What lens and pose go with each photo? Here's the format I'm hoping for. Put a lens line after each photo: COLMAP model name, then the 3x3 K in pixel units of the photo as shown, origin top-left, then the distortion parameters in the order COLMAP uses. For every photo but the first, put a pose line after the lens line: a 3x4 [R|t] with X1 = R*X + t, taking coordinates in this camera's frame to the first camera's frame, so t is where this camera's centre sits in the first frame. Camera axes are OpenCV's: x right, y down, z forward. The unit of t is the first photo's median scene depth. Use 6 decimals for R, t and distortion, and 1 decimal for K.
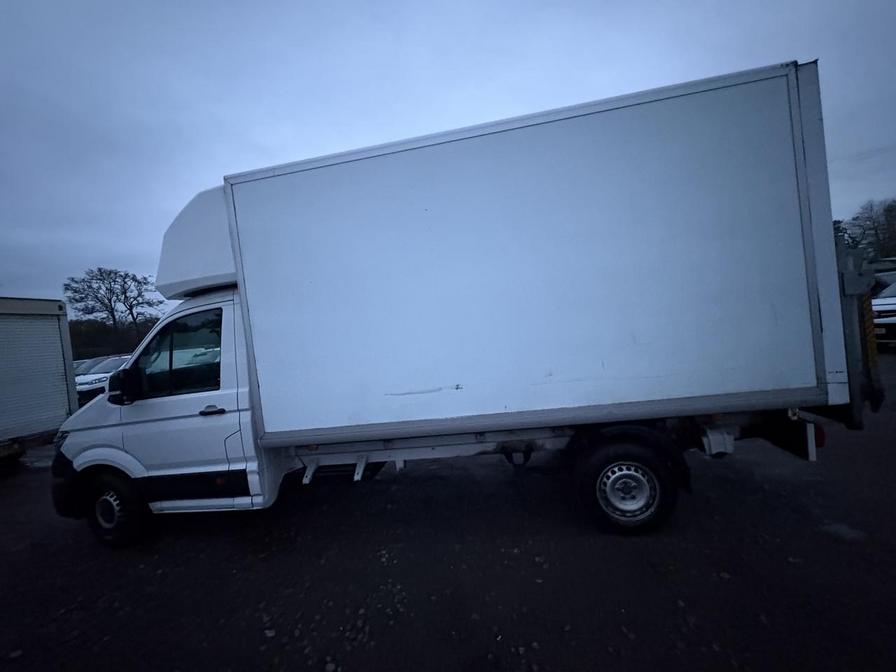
lens RADIAL K [[355.3, 0, 445.7], [0, 355.3, 339.7], [0, 0, 1]] dist [-0.001745, -0.000035]
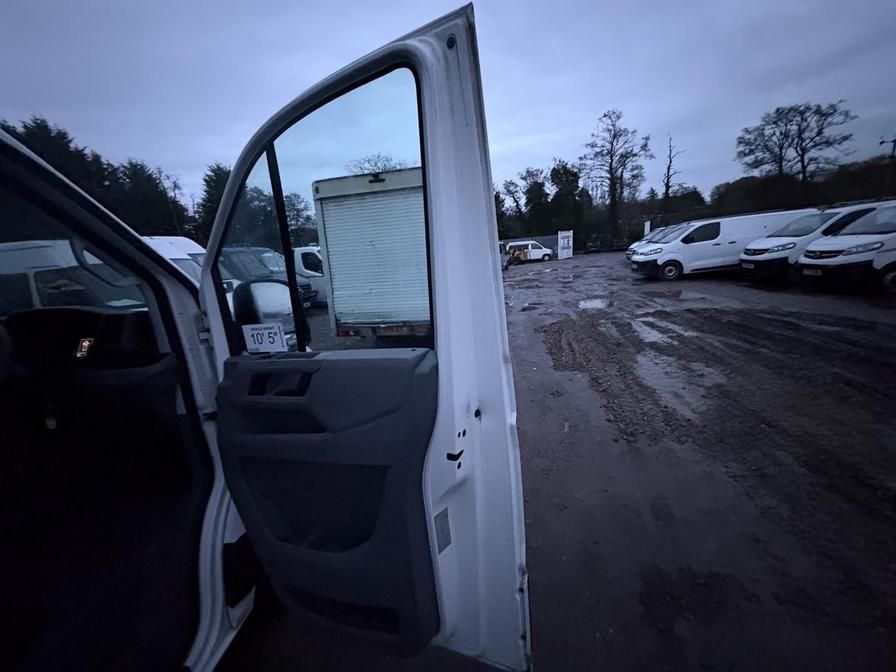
lens RADIAL K [[355.3, 0, 448.2], [0, 355.3, 336.8], [0, 0, 1]] dist [-0.001745, -0.000035]
pose [[0.054618, 0.320502, -0.945672, -0.022375], [0.057845, 0.944480, 0.323438, -0.001052], [0.996830, -0.072368, 0.033046, 0.126868]]
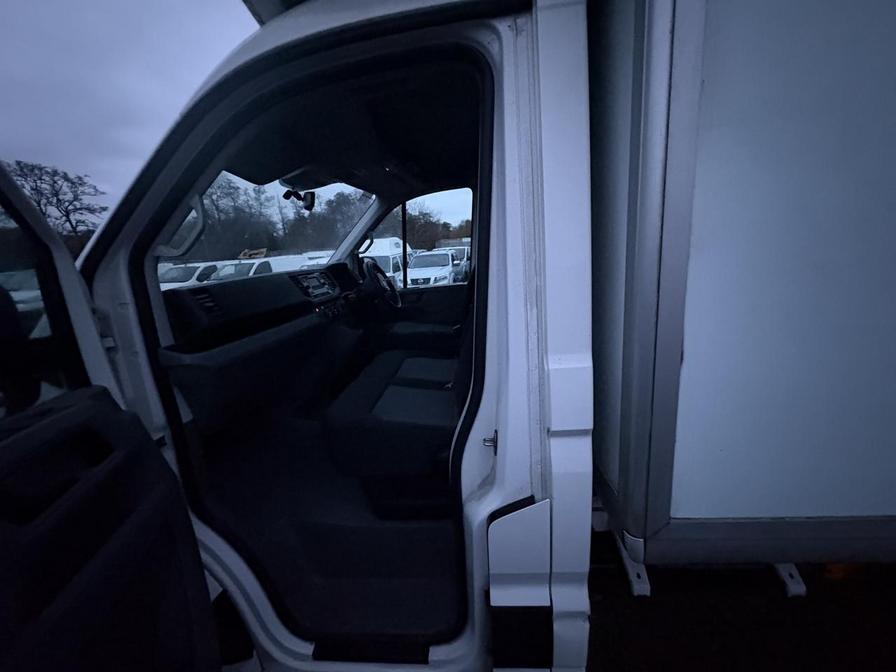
lens RADIAL K [[355.3, 0, 449.9], [0, 355.3, 336.9], [0, 0, 1]] dist [-0.001745, -0.000035]
pose [[0.996231, 0.022999, 0.083634, -0.039540], [-0.038474, 0.981335, 0.188420, 0.004284], [-0.077740, -0.190927, 0.978521, 0.043143]]
